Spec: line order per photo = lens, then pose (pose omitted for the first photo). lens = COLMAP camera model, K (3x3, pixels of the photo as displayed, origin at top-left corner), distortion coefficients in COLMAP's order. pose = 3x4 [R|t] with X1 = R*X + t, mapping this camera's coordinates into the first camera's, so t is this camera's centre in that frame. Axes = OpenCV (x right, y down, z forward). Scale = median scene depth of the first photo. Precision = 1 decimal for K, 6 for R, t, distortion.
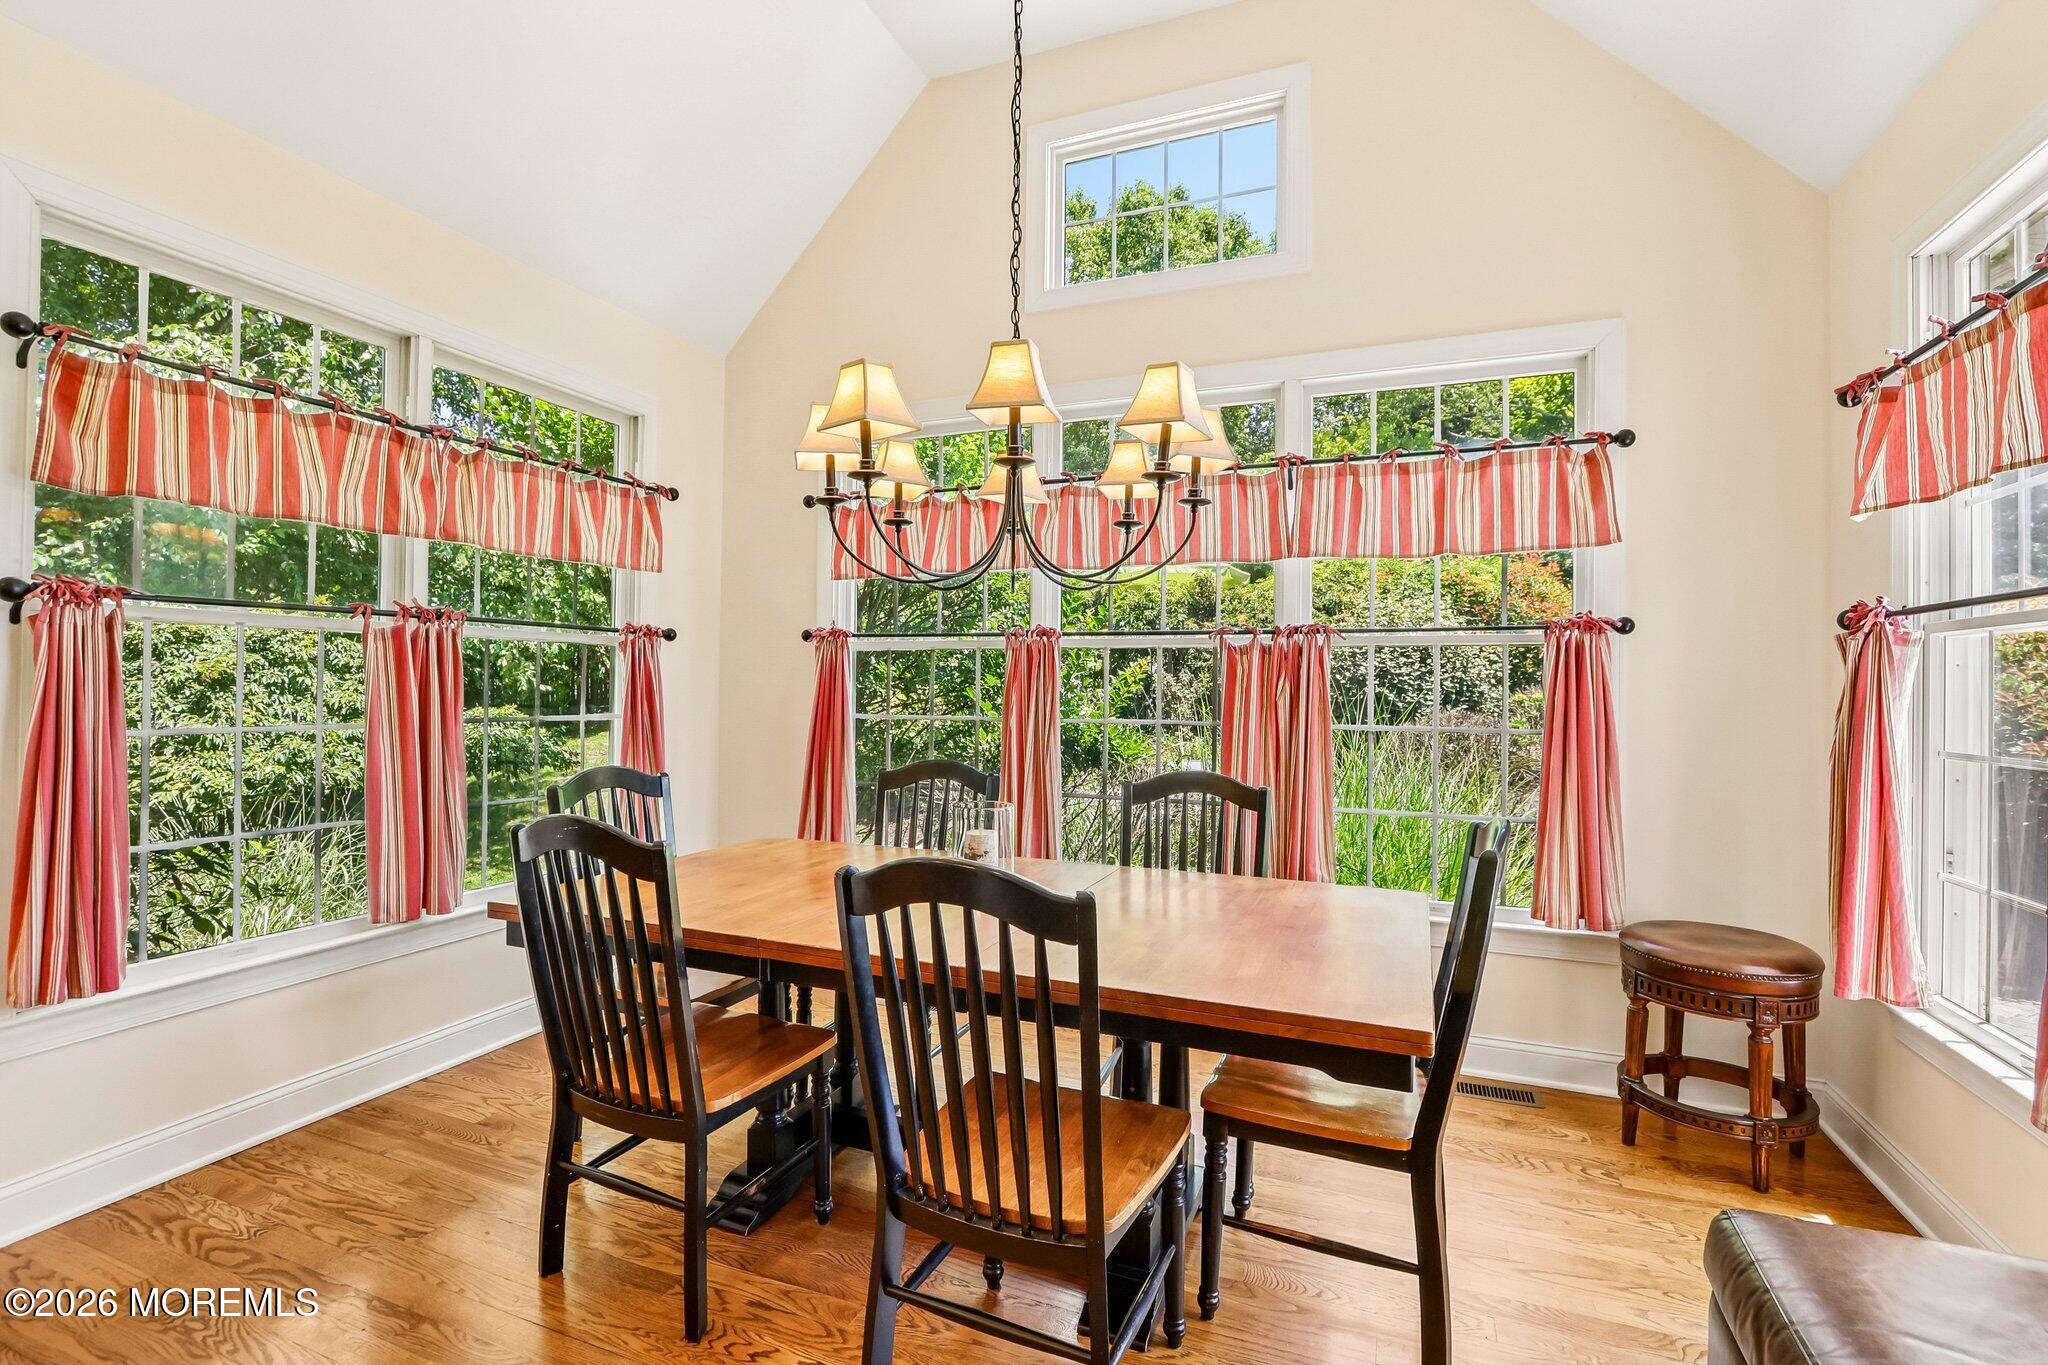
lens RADIAL K [[938.2, 0, 998.0], [0, 938.2, 681.2], [0, 0, 1]] dist [-0.017692, 0.002185]
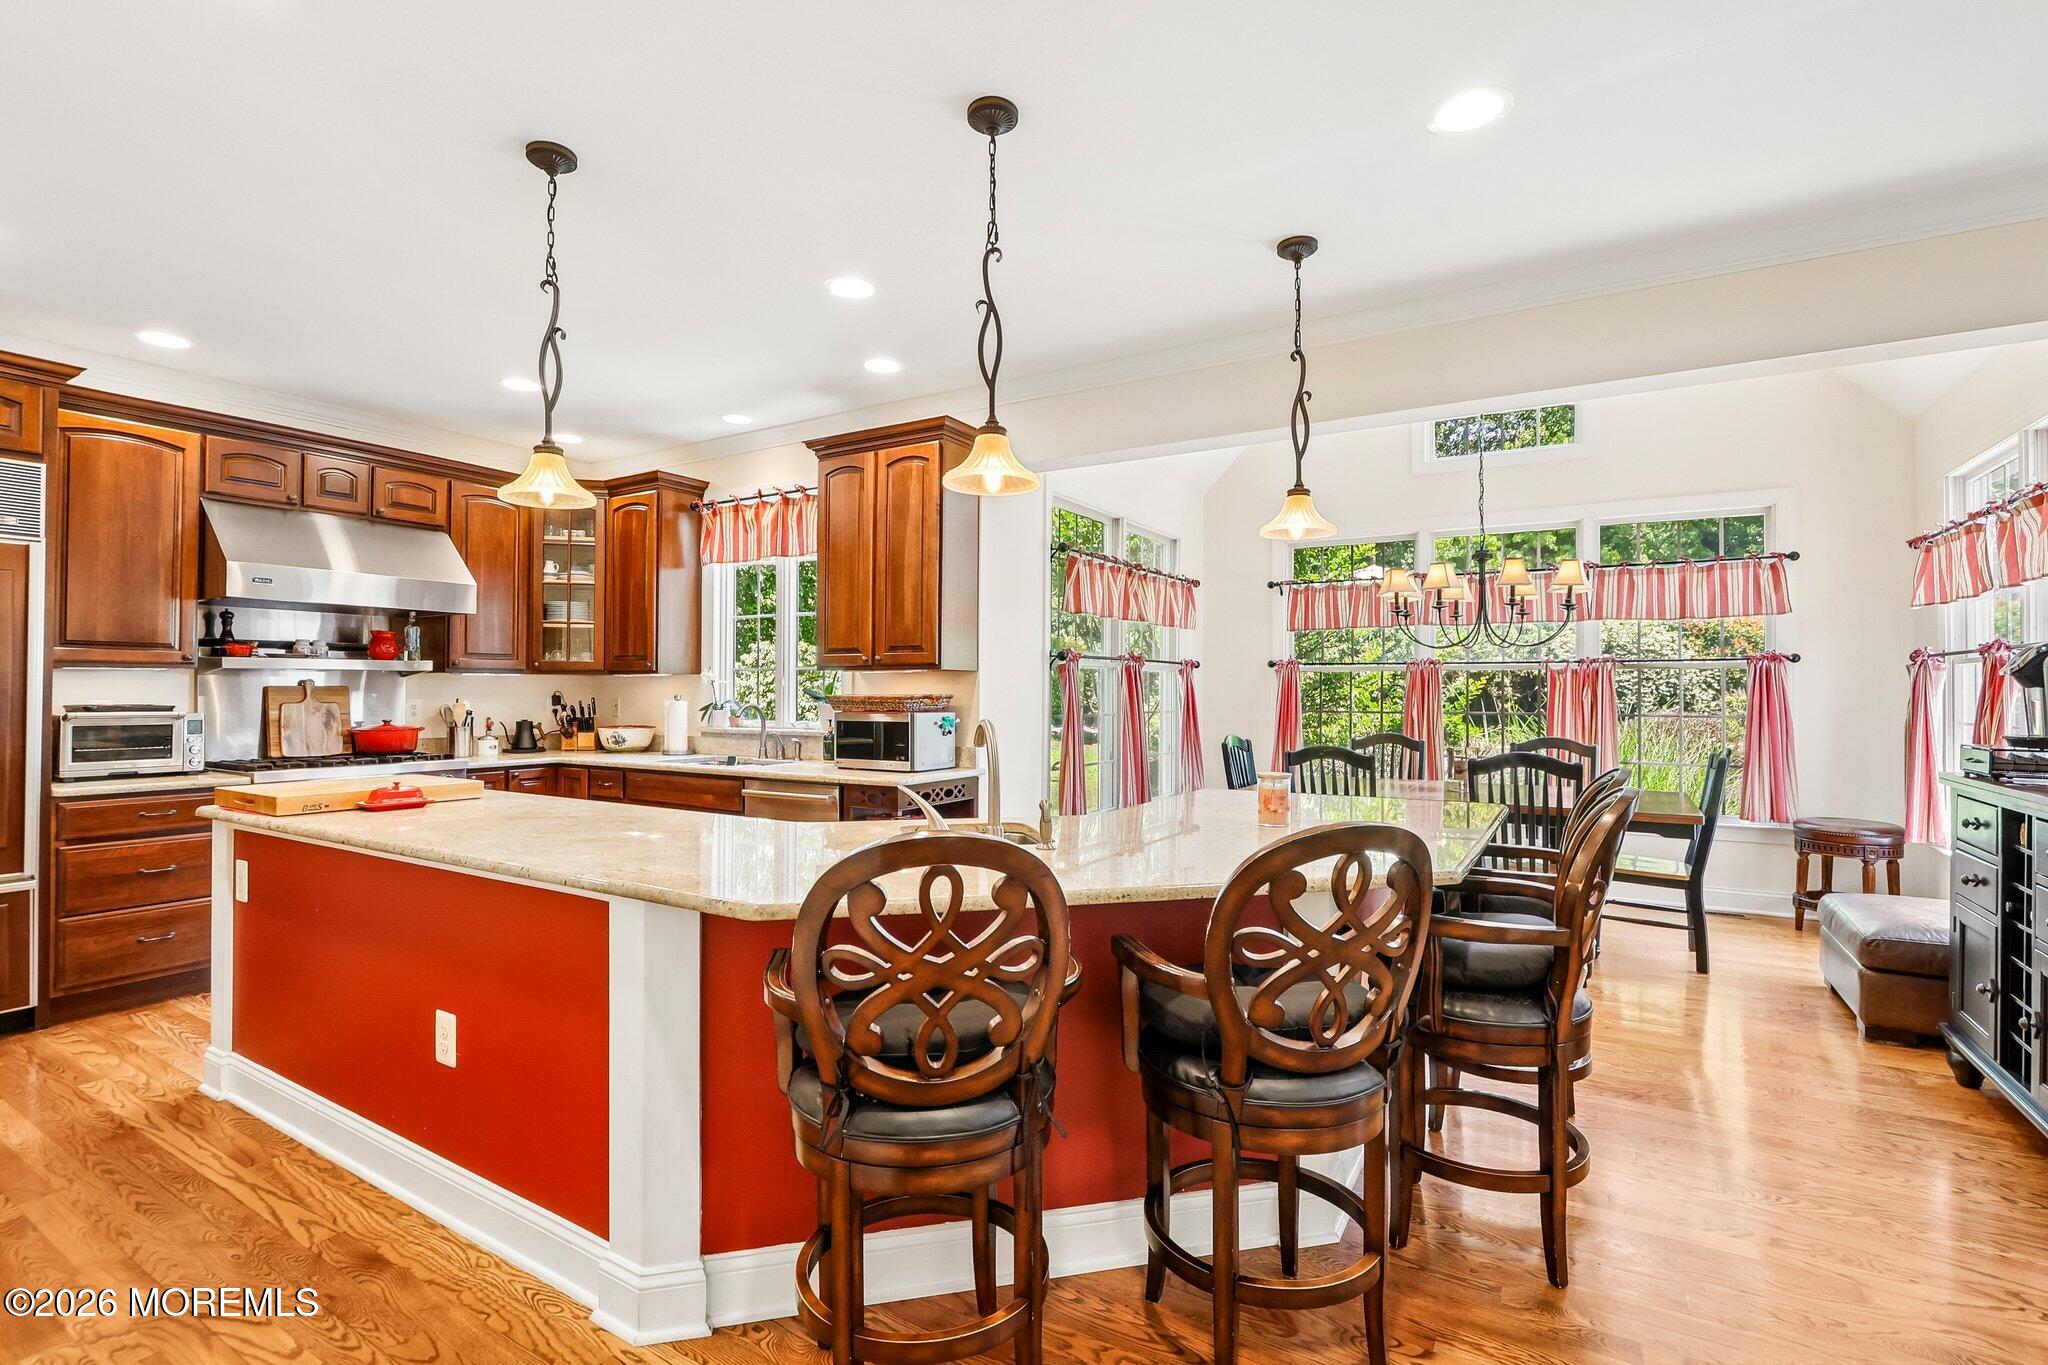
lens RADIAL K [[938.2, 0, 1005.8], [0, 938.2, 681.5], [0, 0, 1]] dist [-0.017692, 0.002185]
pose [[0.988983, -0.007962, -0.147817, -0.584176], [0.006853, 0.999944, -0.008006, -0.008816], [0.147872, 0.006905, 0.988982, -1.017692]]
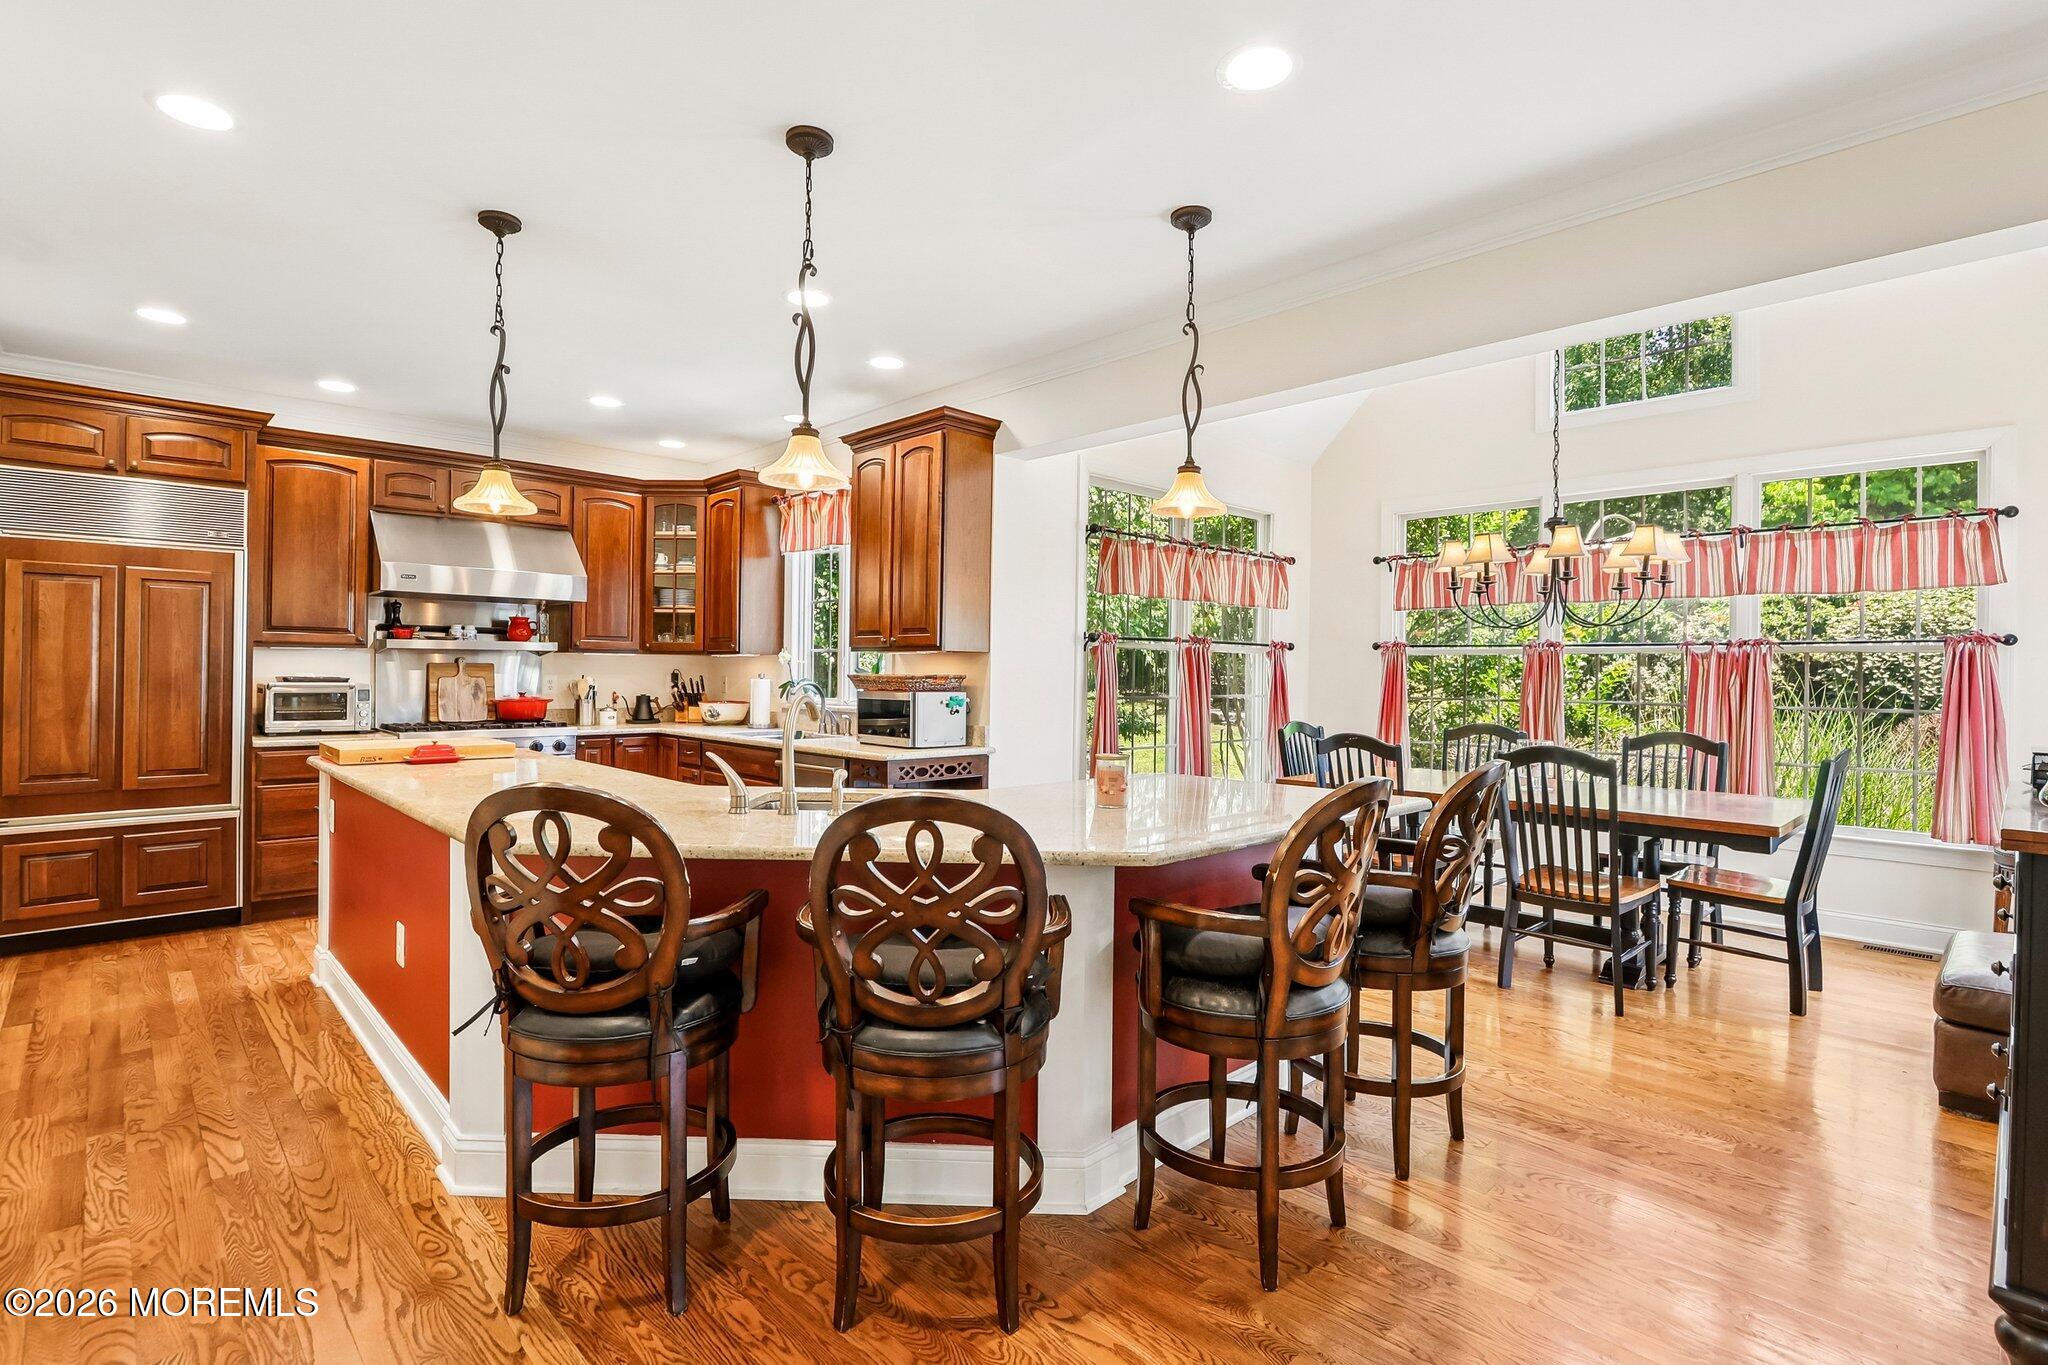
lens RADIAL K [[938.2, 0, 1013.6], [0, 938.2, 680.2], [0, 0, 1]] dist [-0.017692, 0.002185]
pose [[0.918035, 0.005092, -0.396467, -0.189618], [-0.001483, 0.999955, 0.009410, -0.006535], [0.396497, -0.008051, 0.918001, -0.941710]]
